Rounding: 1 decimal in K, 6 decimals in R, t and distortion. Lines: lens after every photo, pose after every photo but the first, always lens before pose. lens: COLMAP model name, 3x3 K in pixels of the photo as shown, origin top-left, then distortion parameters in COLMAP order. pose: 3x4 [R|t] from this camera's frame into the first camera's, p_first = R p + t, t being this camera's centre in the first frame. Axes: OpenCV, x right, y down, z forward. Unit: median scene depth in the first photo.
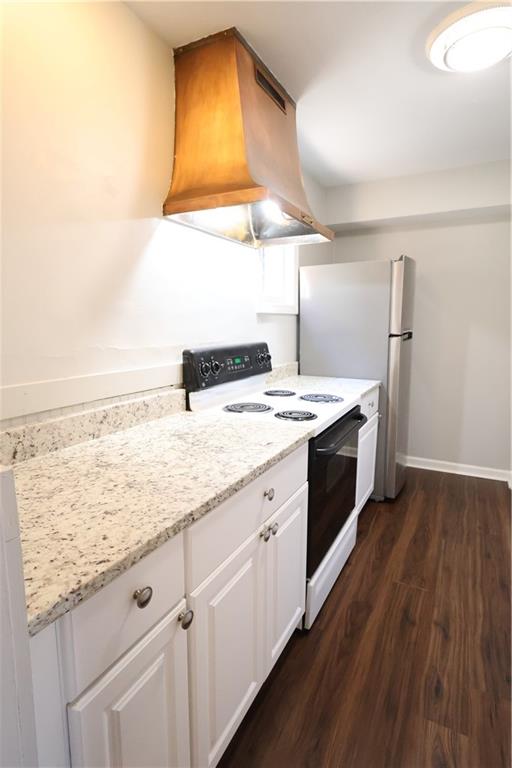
lens RADIAL K [[397.9, 0, 257.9], [0, 397.9, 381.6], [0, 0, 1]] dist [0.000099, 0.000065]
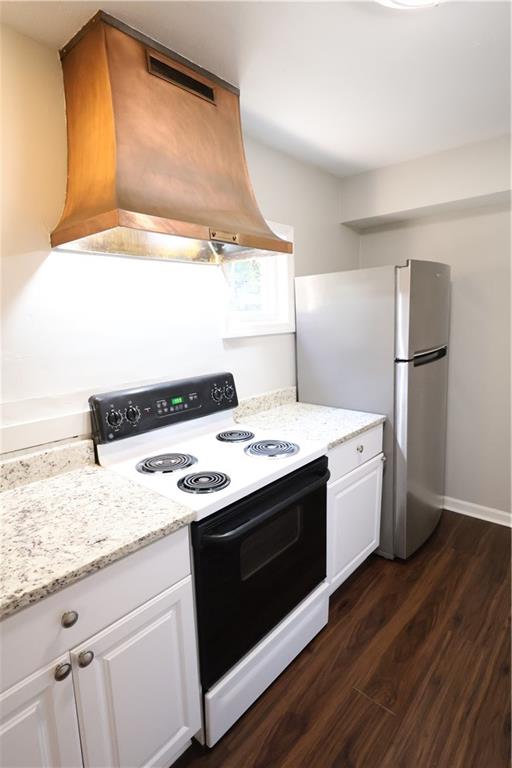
lens RADIAL K [[397.9, 0, 254.6], [0, 397.9, 382.5], [0, 0, 1]] dist [0.000099, 0.000065]
pose [[0.970739, 0.011373, -0.239869, 0.334254], [-0.006699, 0.999772, 0.020291, -0.115132], [0.240045, -0.018091, 0.970593, 0.207683]]
